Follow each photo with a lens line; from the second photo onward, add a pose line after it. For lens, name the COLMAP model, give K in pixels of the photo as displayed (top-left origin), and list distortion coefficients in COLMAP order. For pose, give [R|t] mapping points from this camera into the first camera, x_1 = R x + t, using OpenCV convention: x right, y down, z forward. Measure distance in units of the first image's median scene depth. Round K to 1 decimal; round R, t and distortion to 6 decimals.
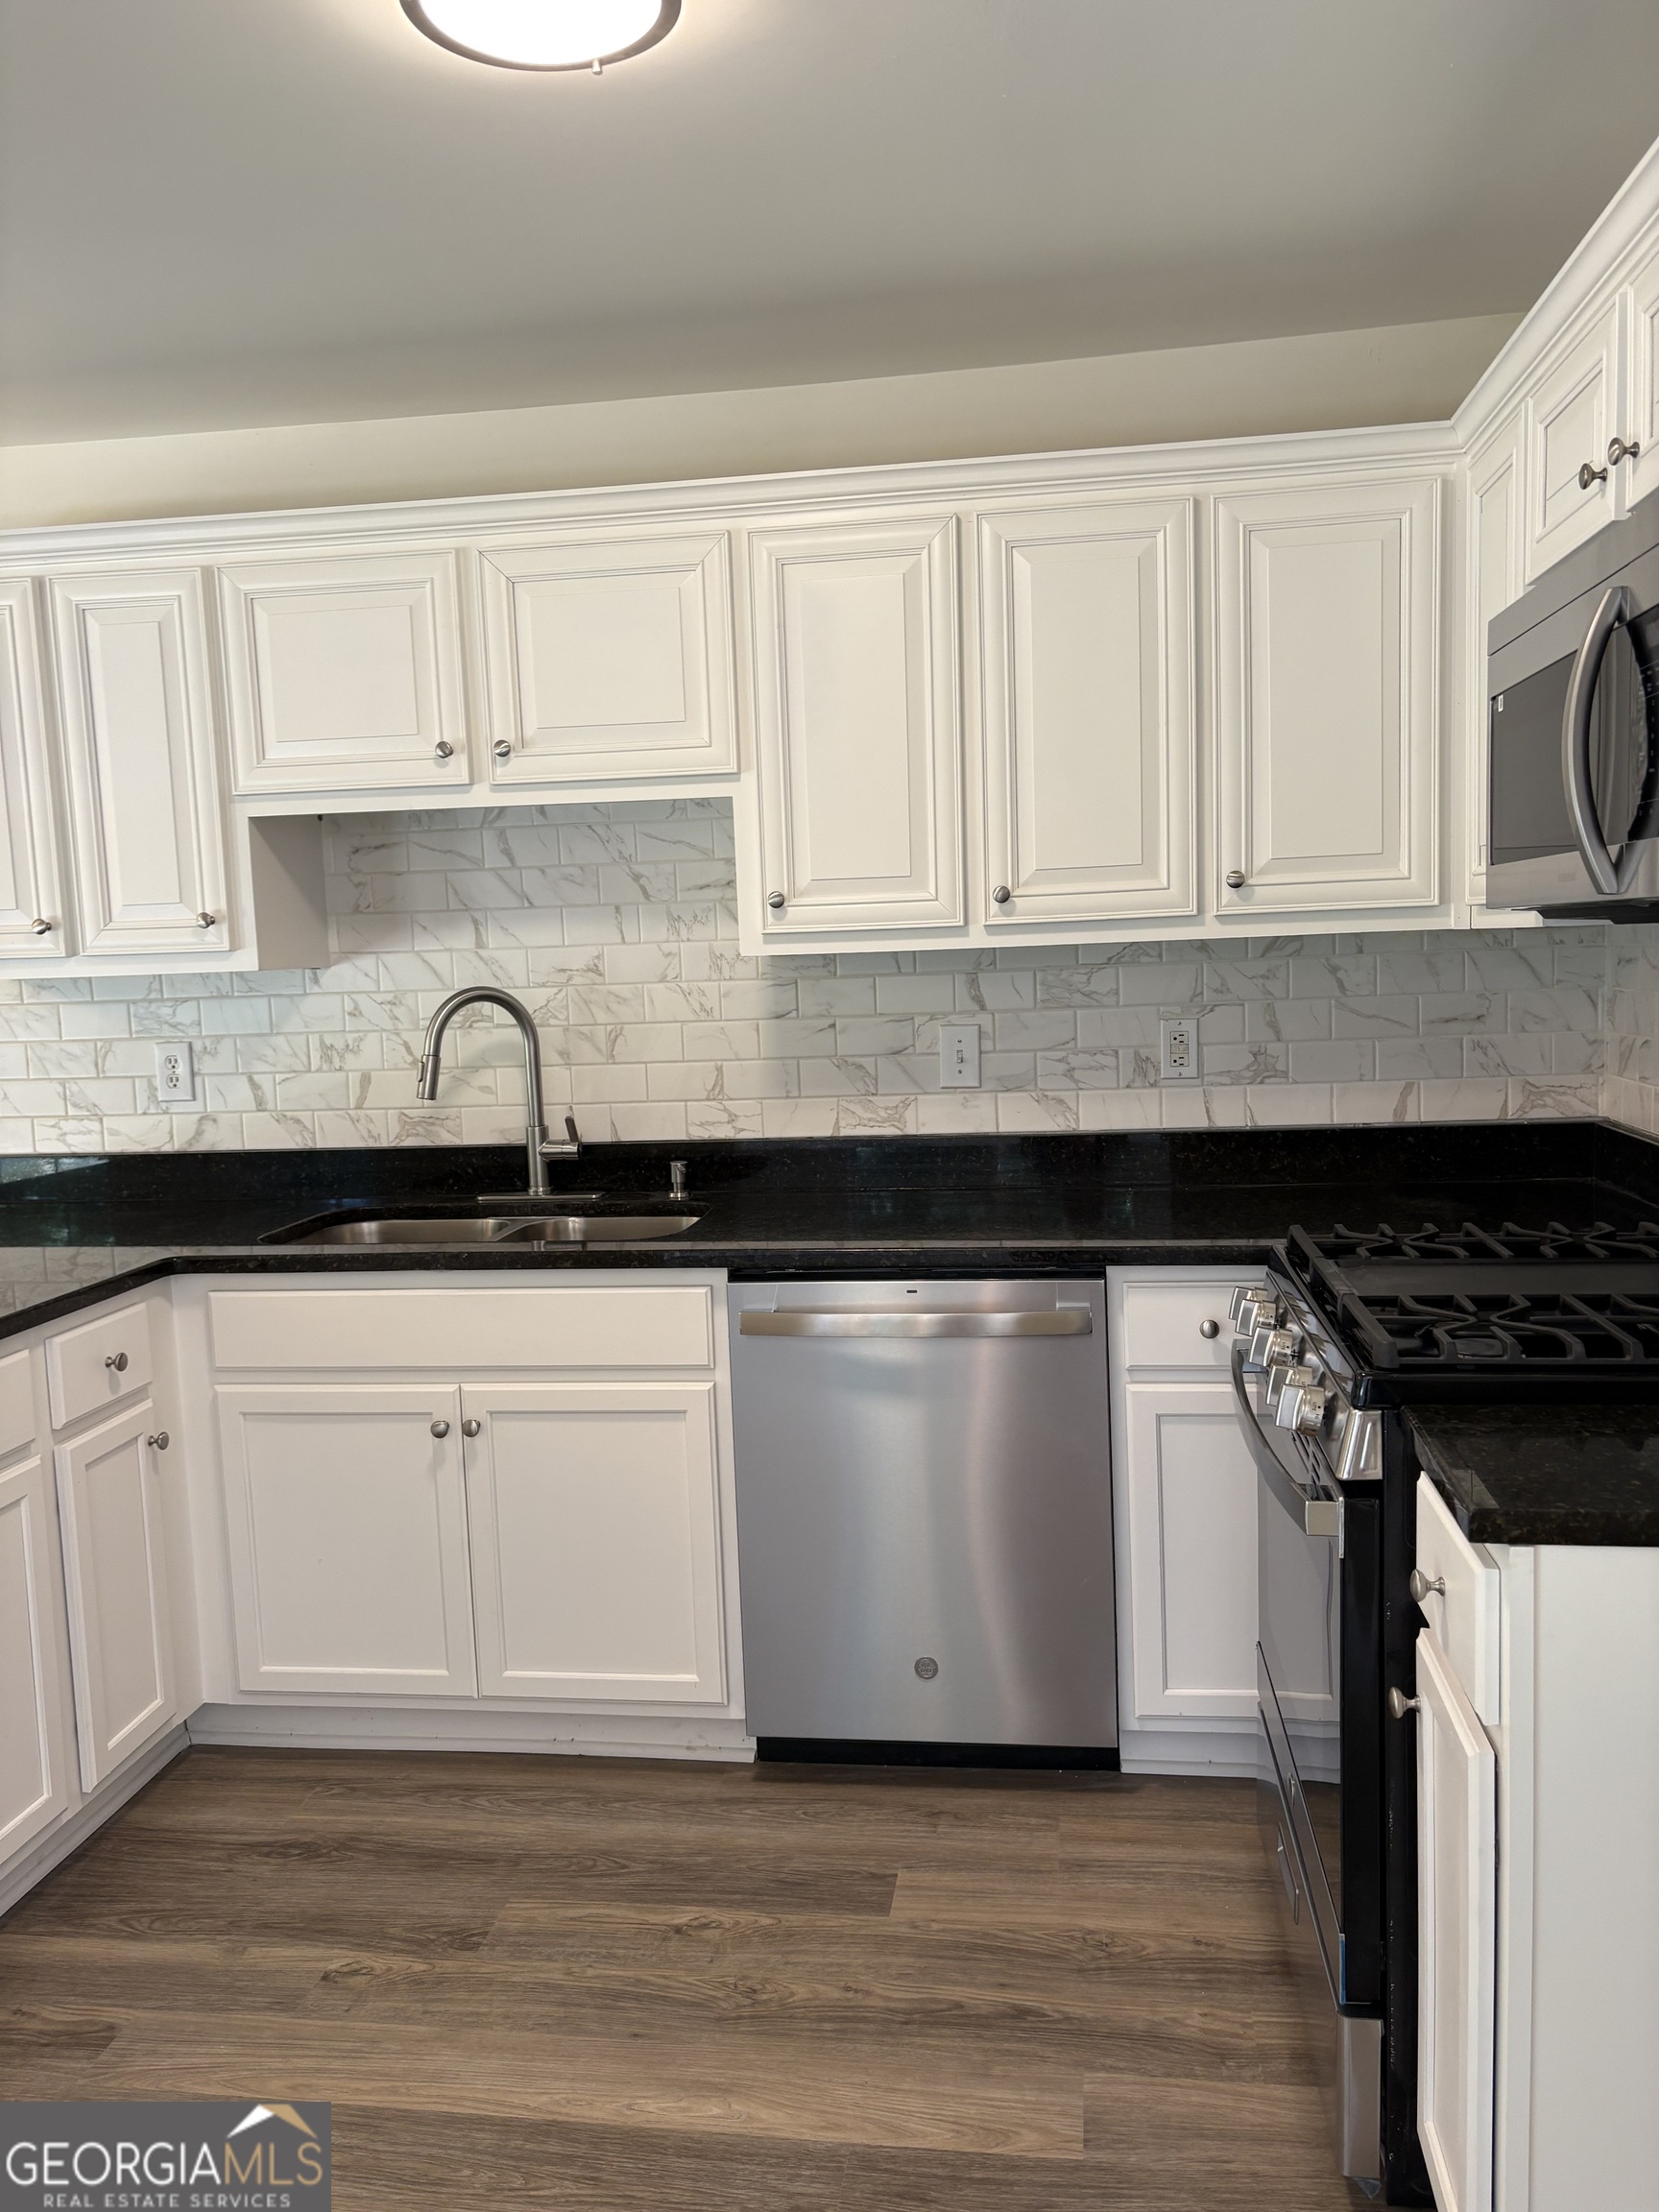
lens RADIAL K [[1654.7, 0, 823.1], [0, 1654.7, 1131.3], [0, 0, 1]] dist [0.173106, -0.284391]
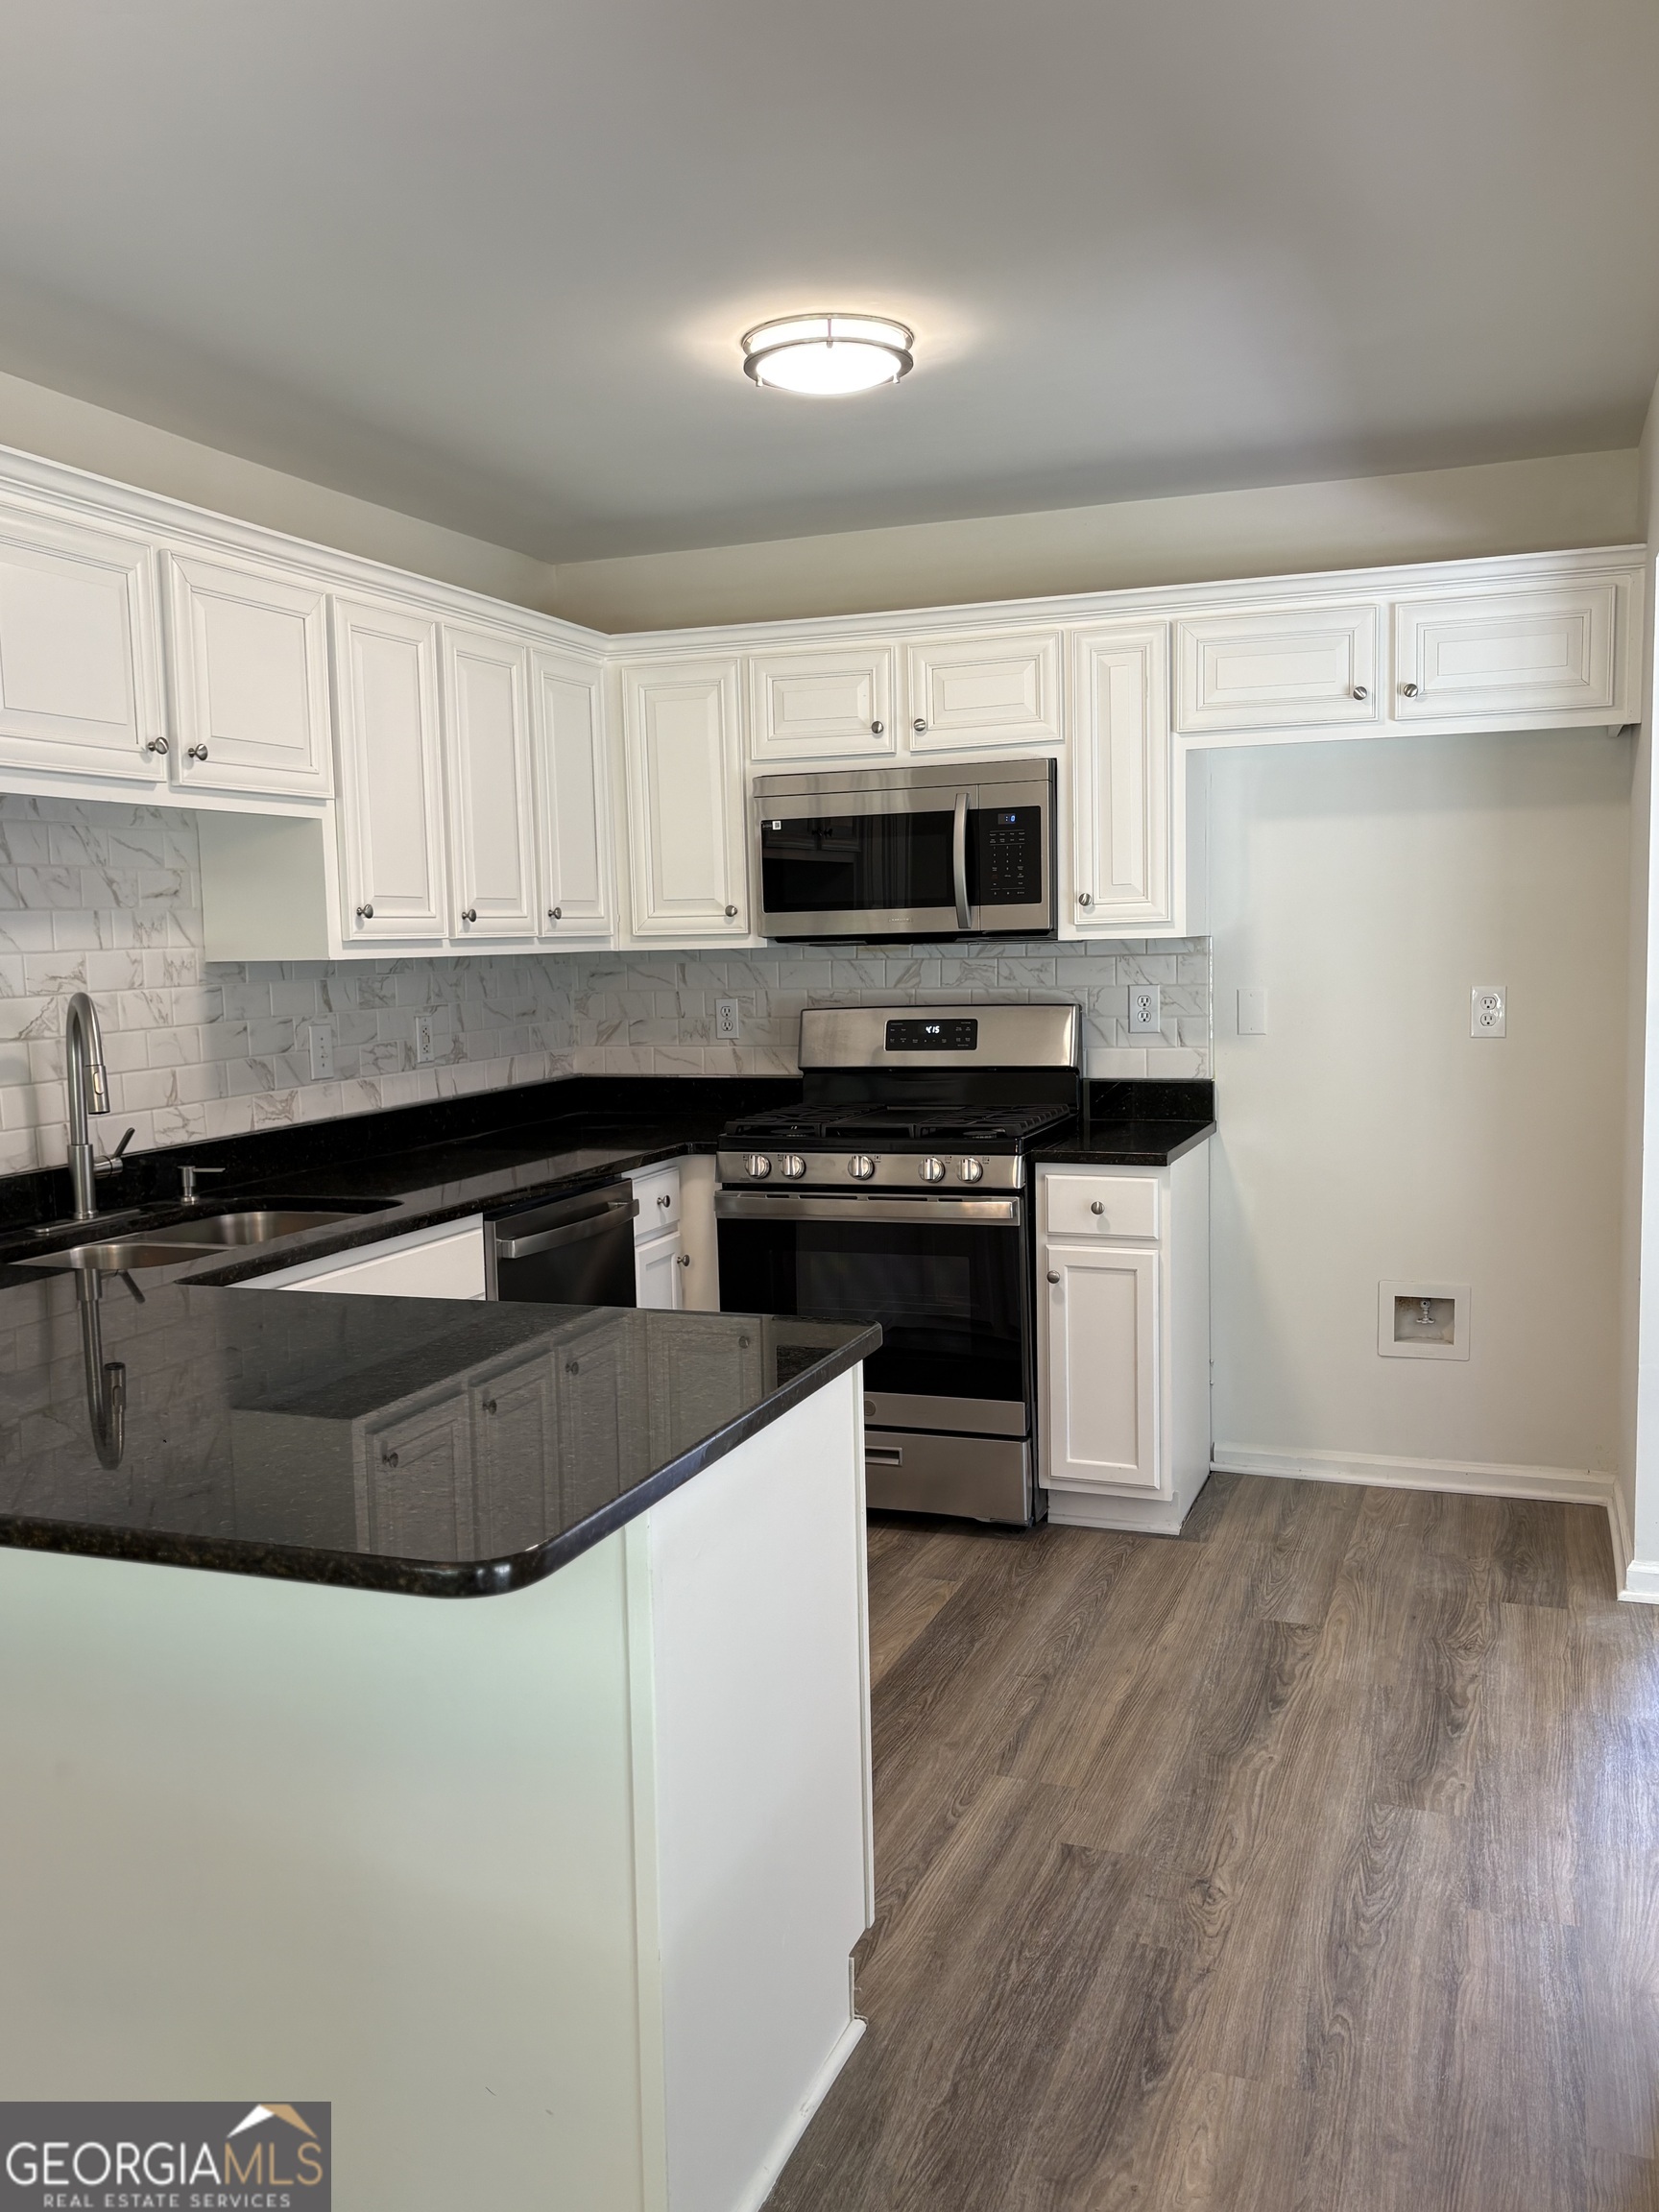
lens RADIAL K [[1836.4, 0, 820.6], [0, 1836.4, 1101.5], [0, 0, 1]] dist [0.036144, -0.016863]
pose [[0.206700, -0.057615, 0.976707, -1.149846], [0.127665, 0.991318, 0.031459, -0.006998], [-0.970040, 0.118188, 0.212260, 0.404820]]
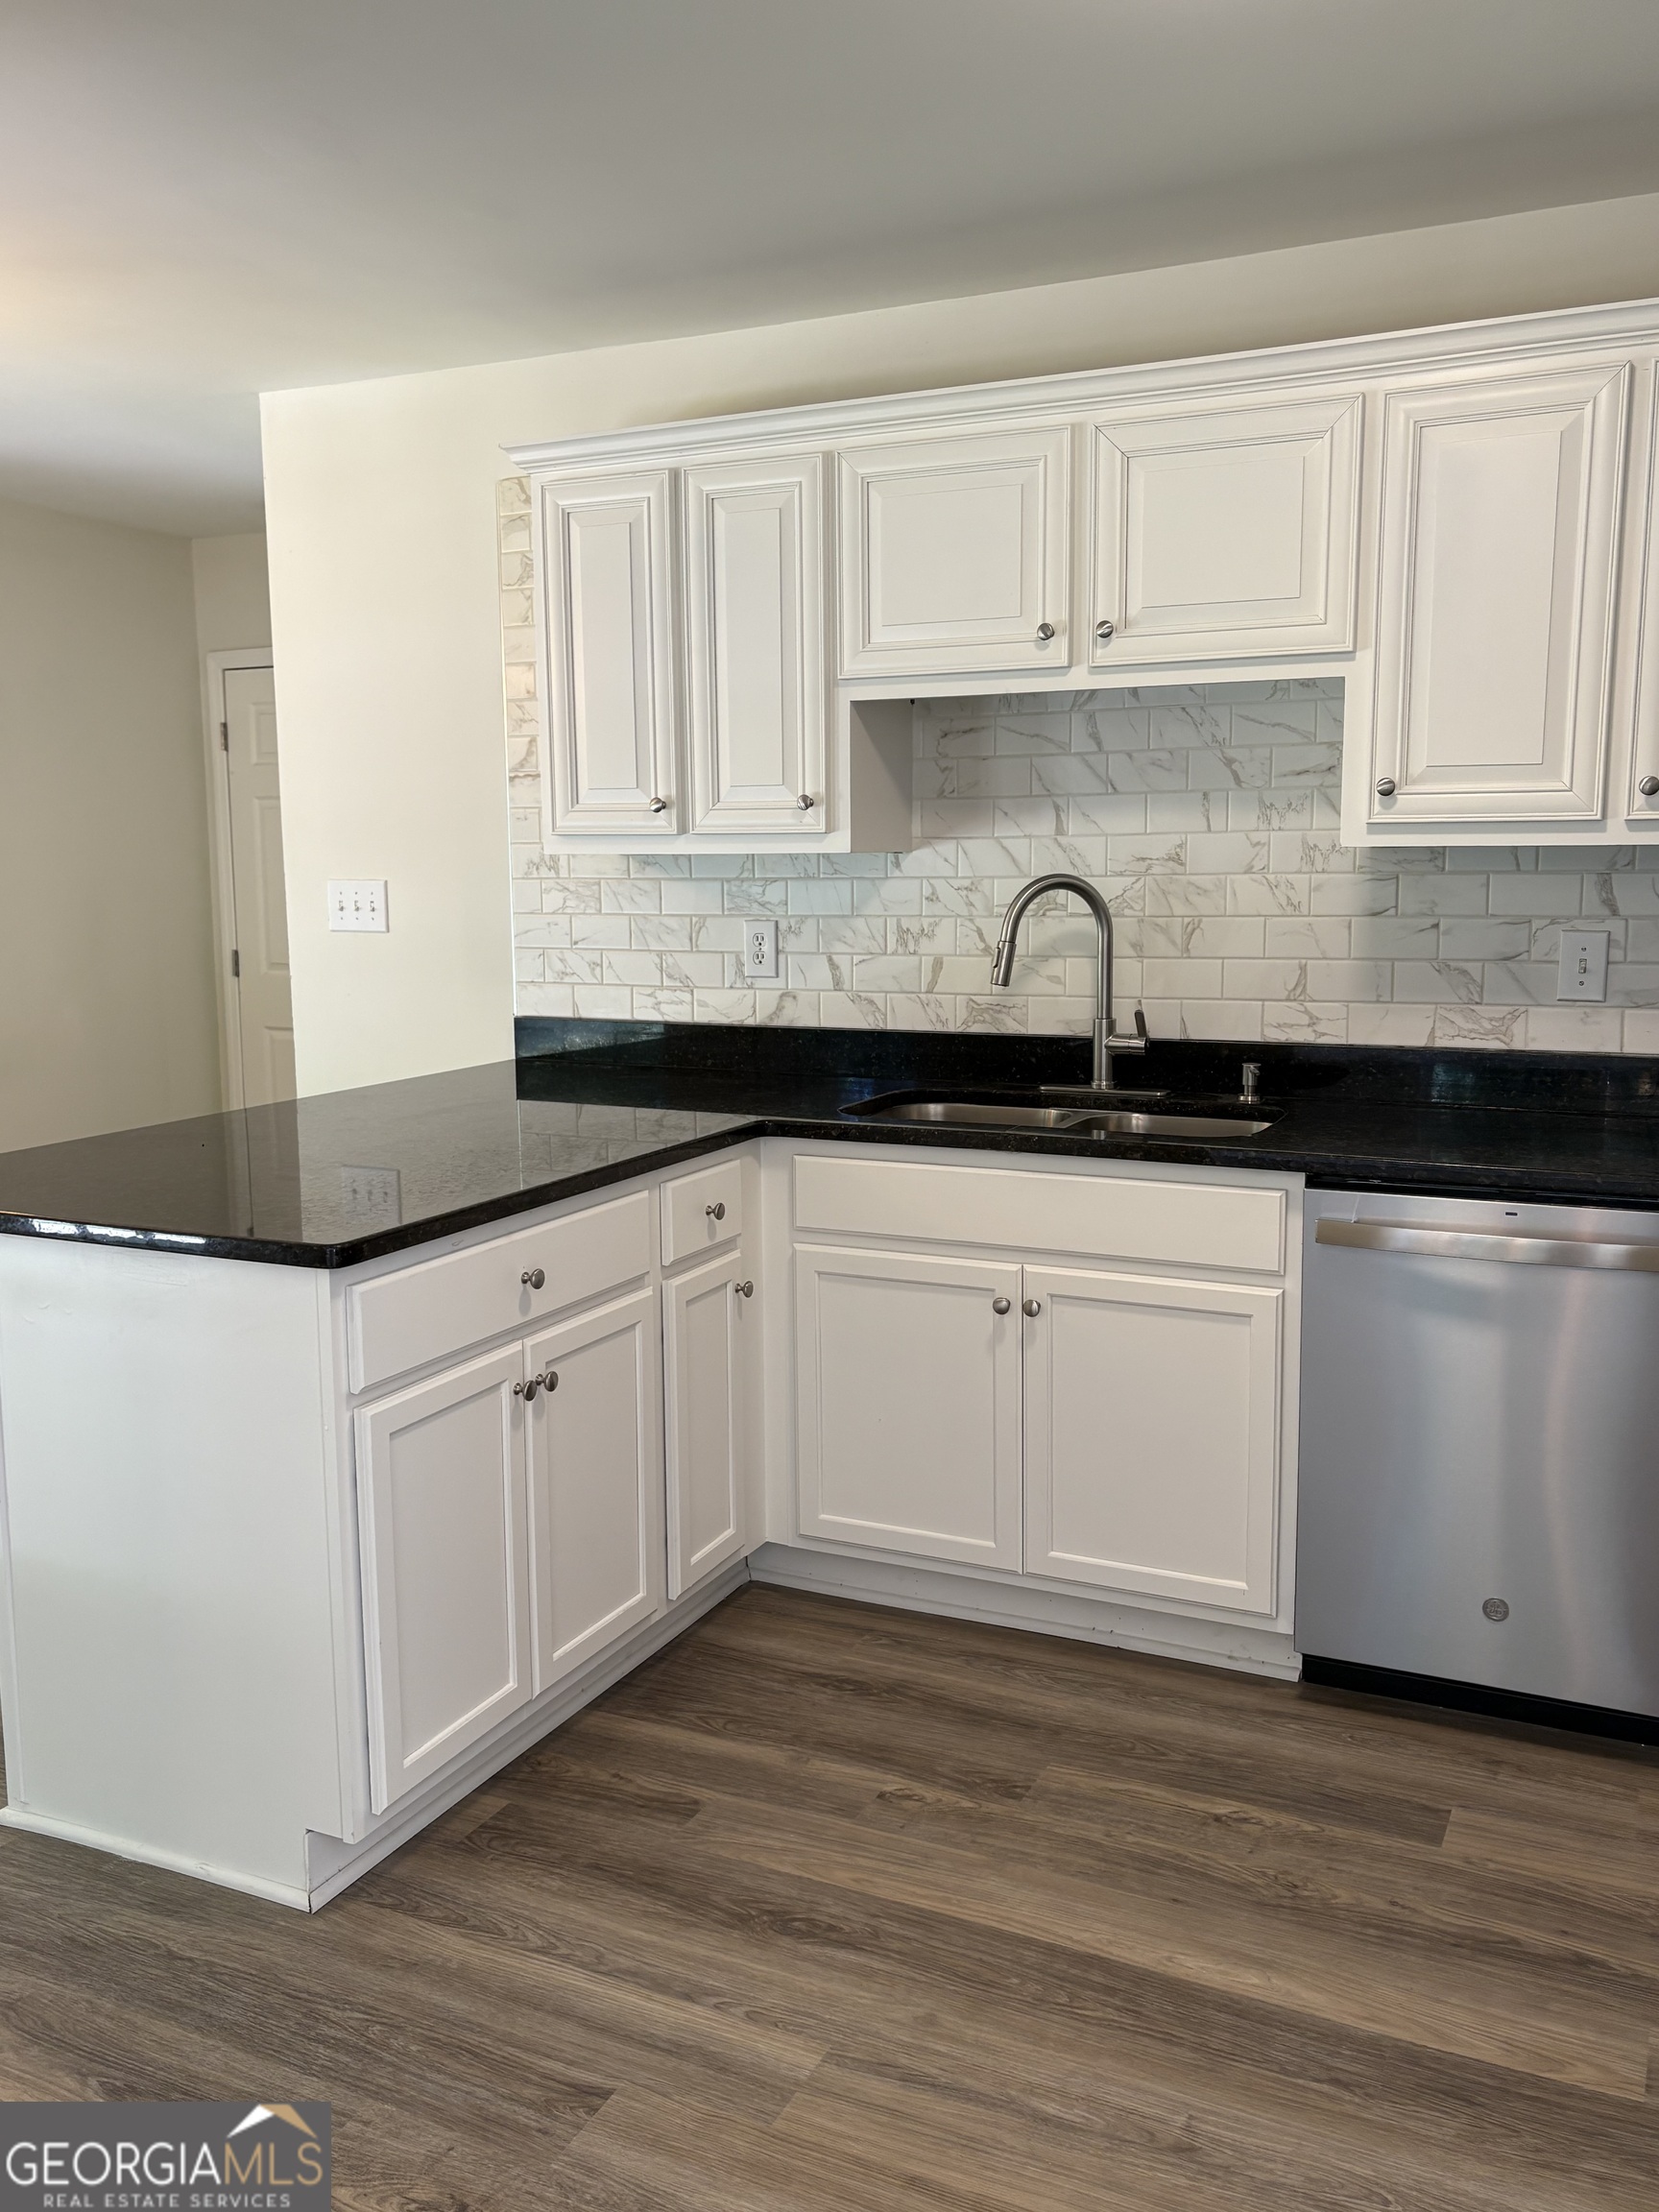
lens RADIAL K [[1853.2, 0, 841.2], [0, 1853.2, 1111.0], [0, 0, 1]] dist [0.105592, -0.104239]
pose [[0.958056, 0.069655, -0.277989, -0.014478], [-0.060716, 0.997327, 0.040646, 0.016970], [0.280077, -0.022063, 0.959724, -0.095504]]
